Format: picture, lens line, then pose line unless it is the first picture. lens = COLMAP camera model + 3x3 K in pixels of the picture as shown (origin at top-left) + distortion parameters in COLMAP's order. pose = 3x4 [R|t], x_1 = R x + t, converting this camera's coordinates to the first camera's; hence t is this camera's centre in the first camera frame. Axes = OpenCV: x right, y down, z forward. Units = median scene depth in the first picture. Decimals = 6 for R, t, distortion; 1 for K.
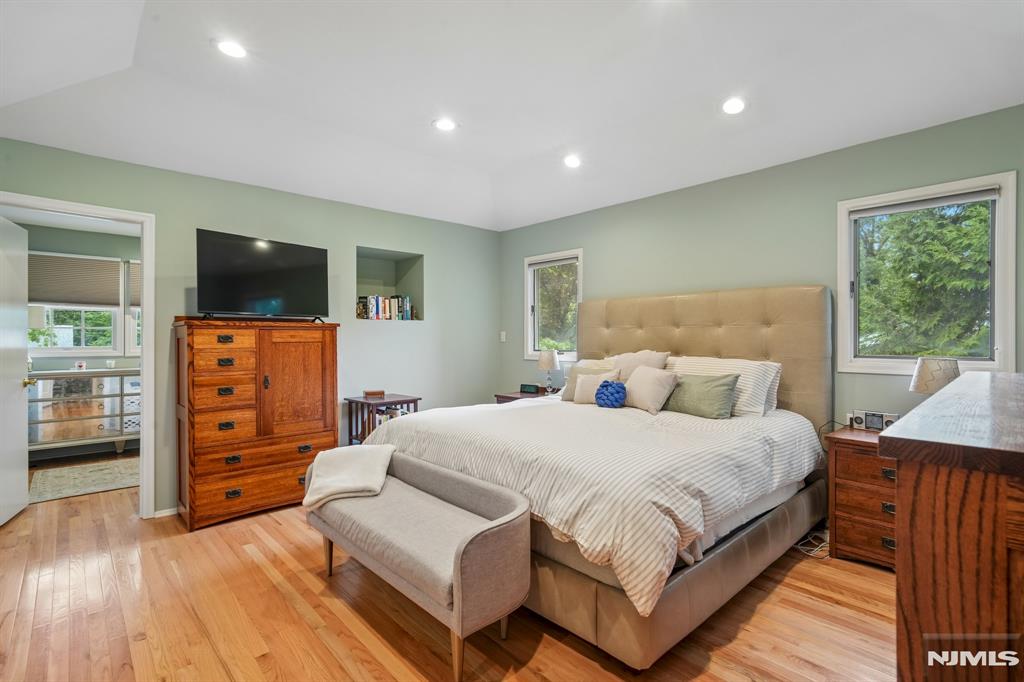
lens RADIAL K [[473.2, 0, 512.7], [0, 473.2, 341.2], [0, 0, 1]] dist [-0.012024, 0.005709]
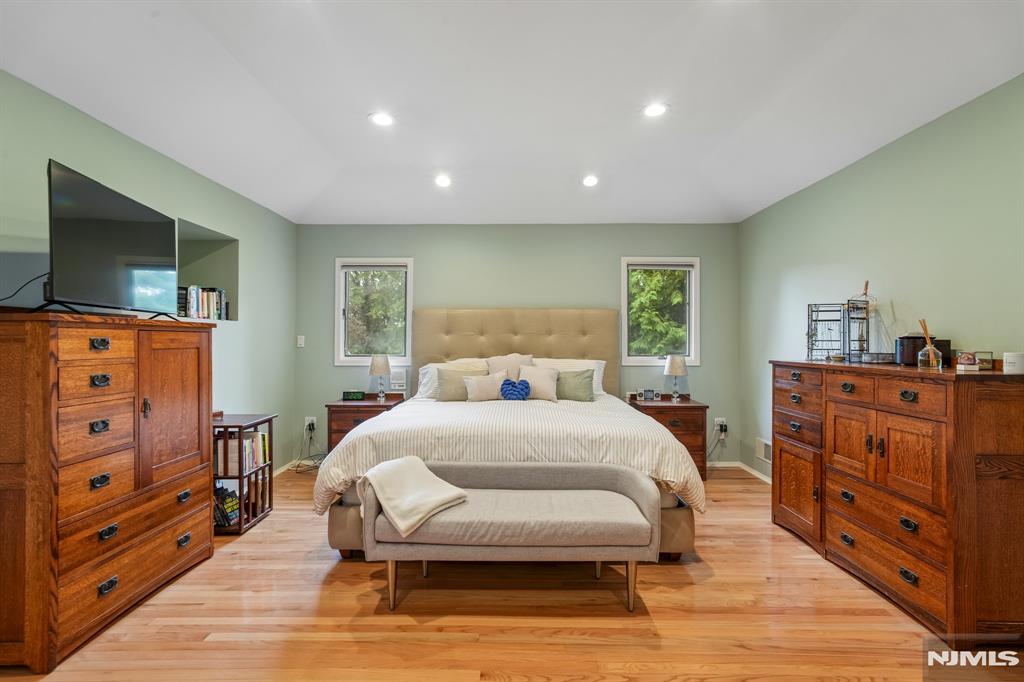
lens RADIAL K [[473.2, 0, 510.9], [0, 473.2, 339.7], [0, 0, 1]] dist [-0.012024, 0.005709]
pose [[0.697299, 0.007360, 0.716742, -0.669639], [0.002100, 0.999922, -0.012311, -0.001769], [-0.716777, 0.010089, 0.697230, 0.161182]]
